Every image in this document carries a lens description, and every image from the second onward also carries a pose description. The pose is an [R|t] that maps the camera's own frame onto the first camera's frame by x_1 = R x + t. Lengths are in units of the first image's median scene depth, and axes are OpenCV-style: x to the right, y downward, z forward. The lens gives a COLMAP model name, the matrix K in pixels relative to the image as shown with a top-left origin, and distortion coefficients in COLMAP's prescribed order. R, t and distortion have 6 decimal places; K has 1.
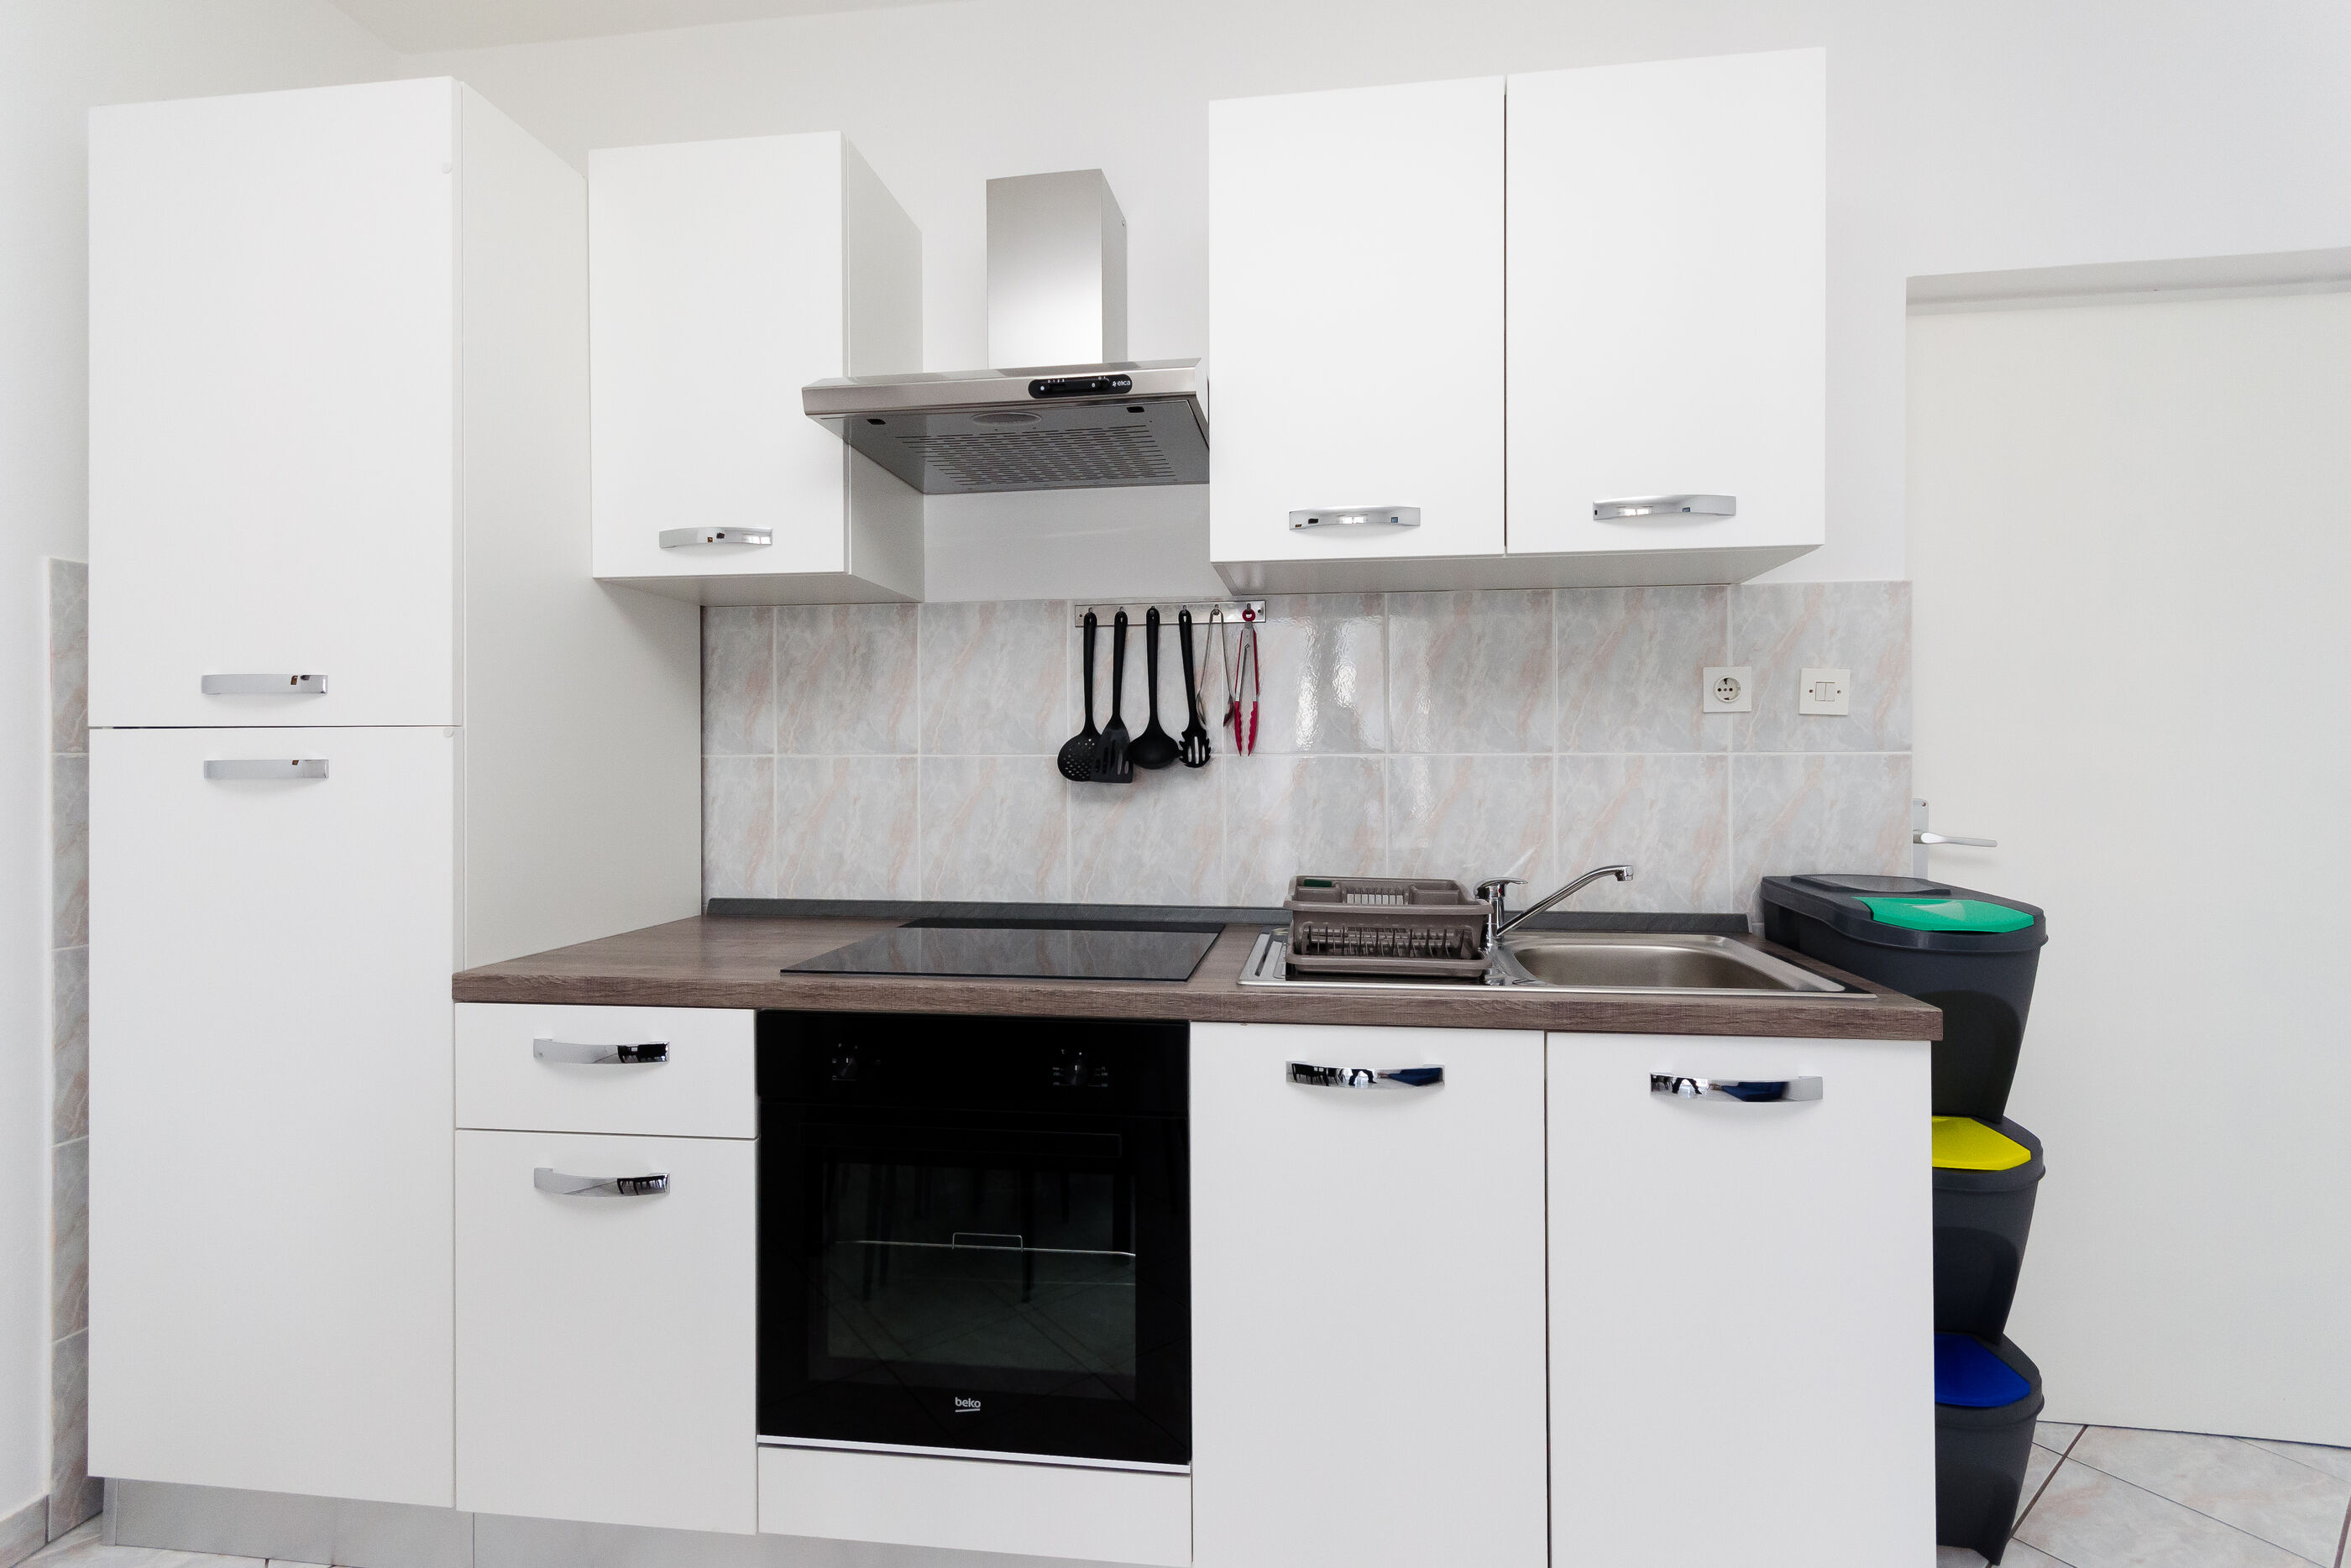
lens RADIAL K [[873.6, 0, 1188.9], [0, 873.6, 772.1], [0, 0, 1]] dist [-0.002121, -0.000440]
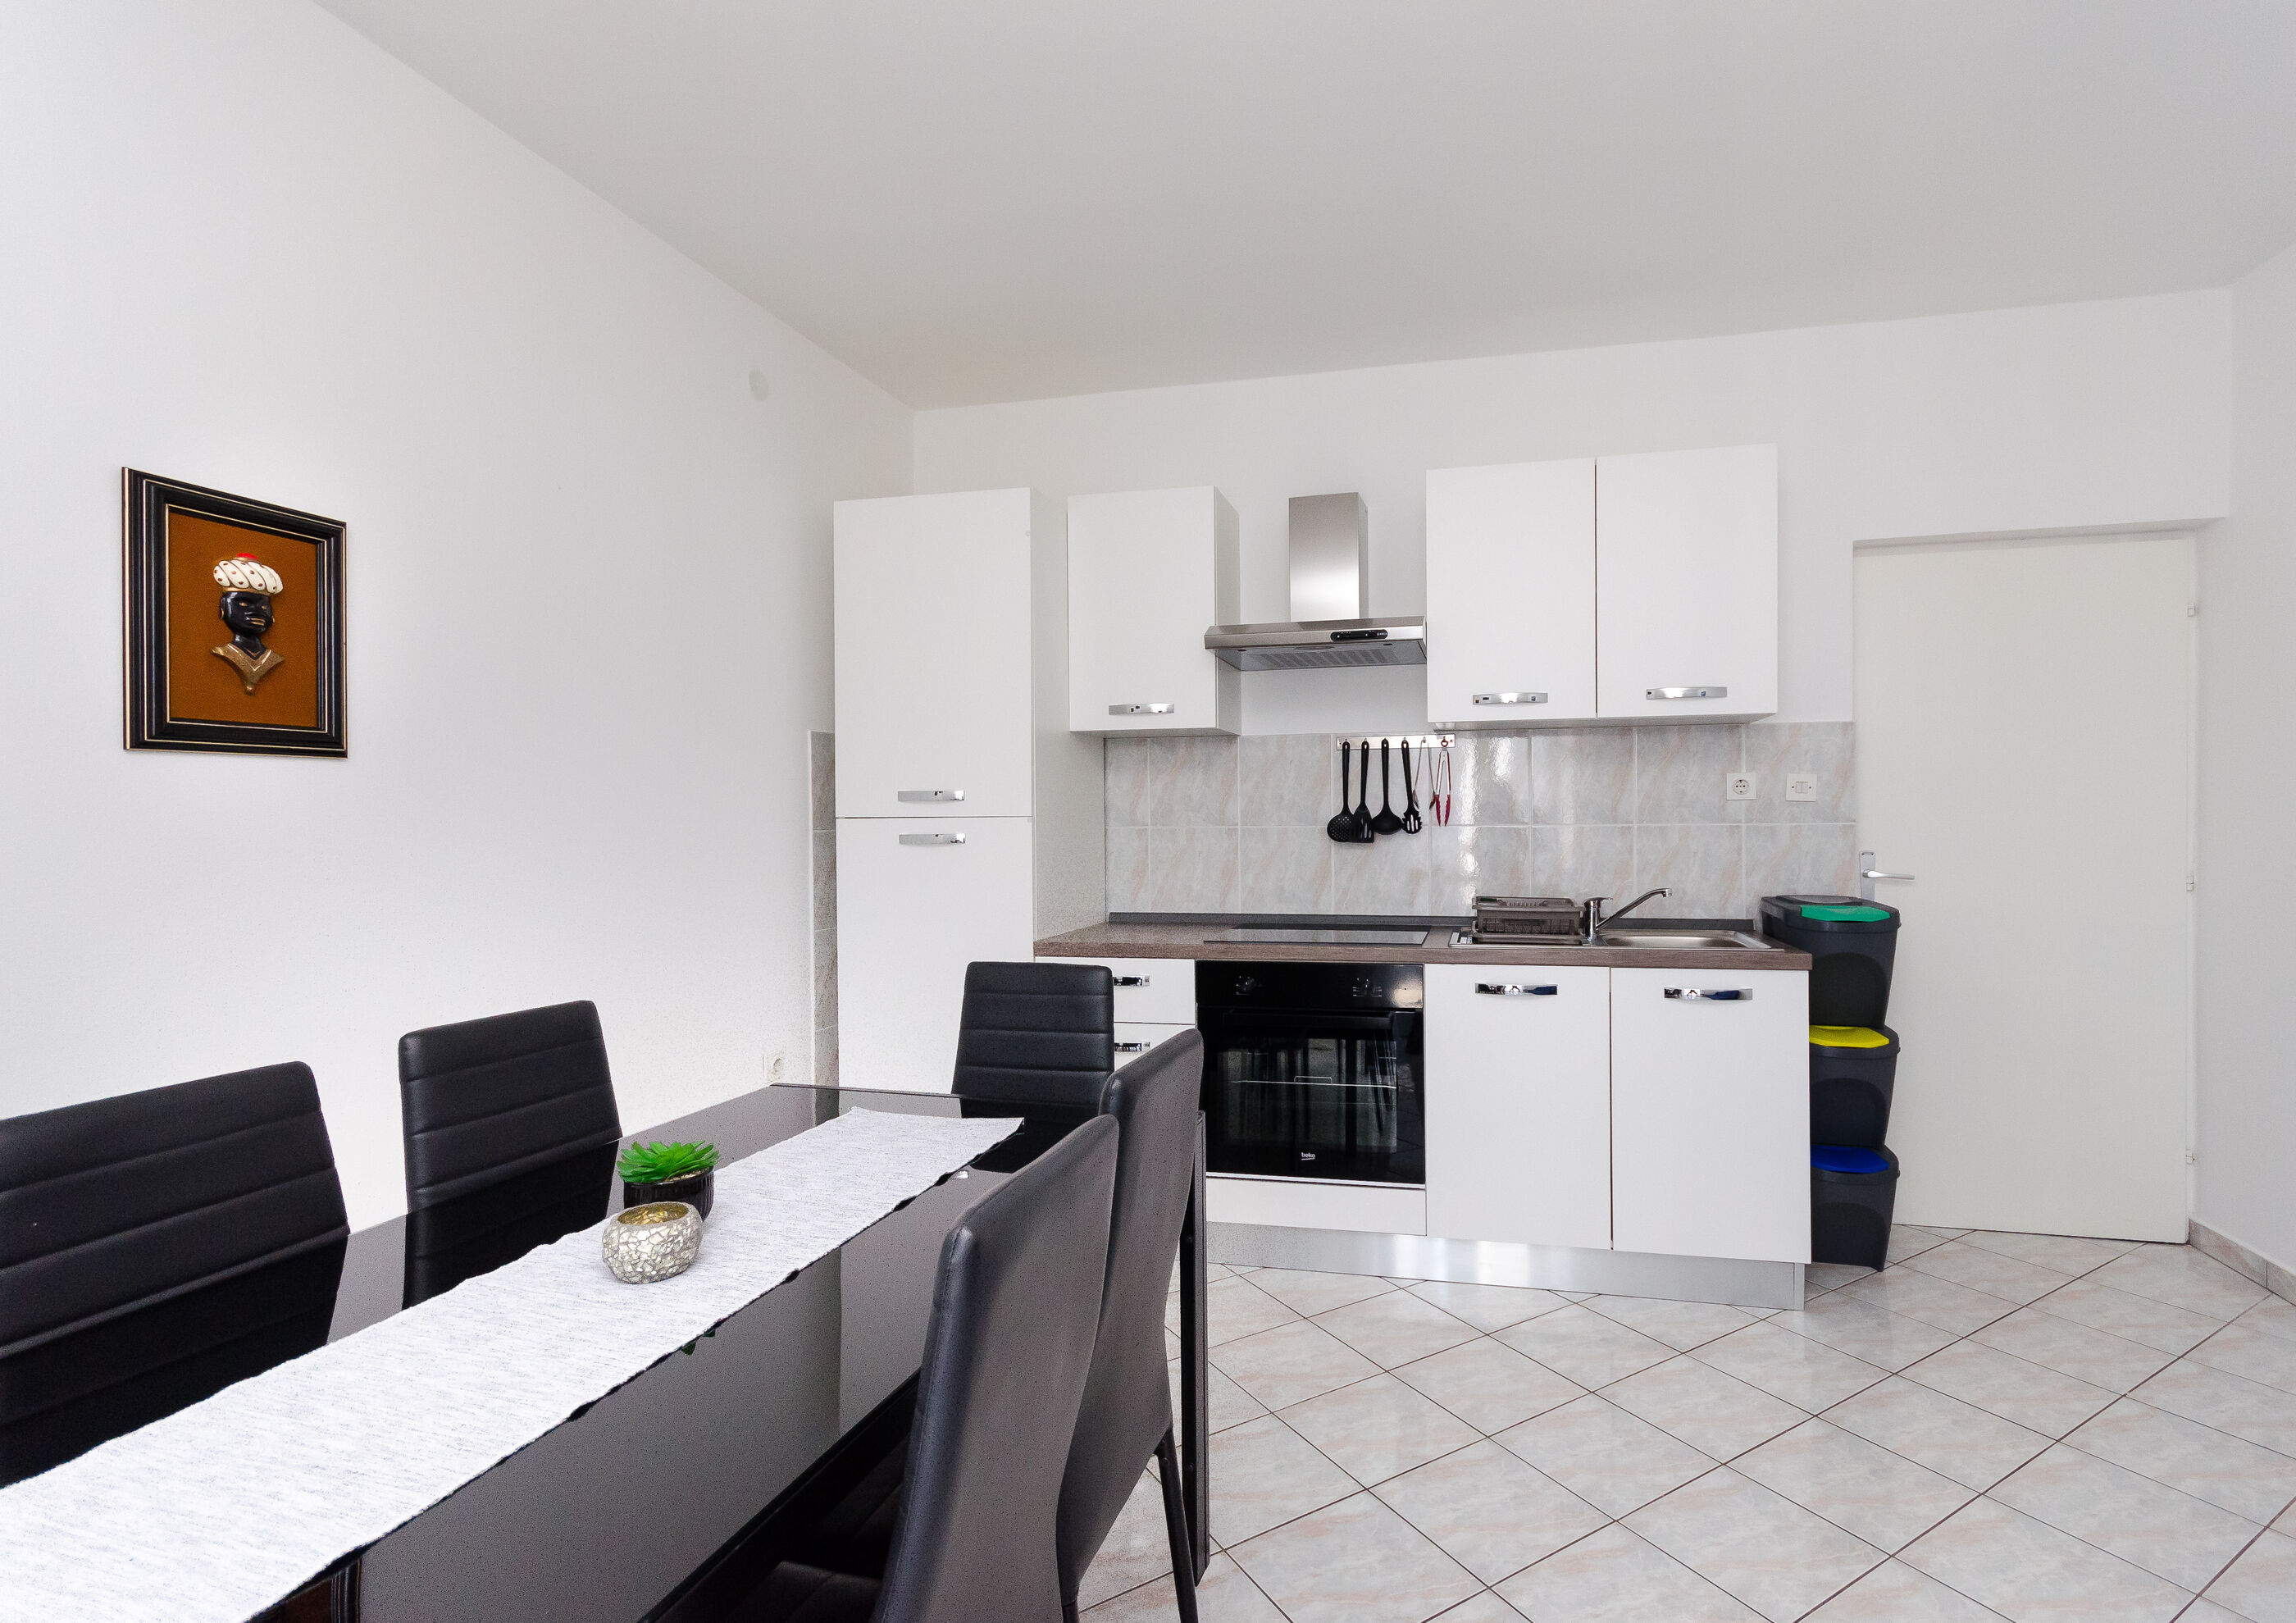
lens RADIAL K [[1033.1, 0, 1134.6], [0, 1033.1, 836.8], [0, 0, 1]] dist [-0.000318, -0.000061]
pose [[0.986040, -0.005292, -0.166425, -0.209099], [0.007284, 0.999909, 0.011364, -0.028495], [0.166349, -0.012417, 0.985989, -1.166692]]
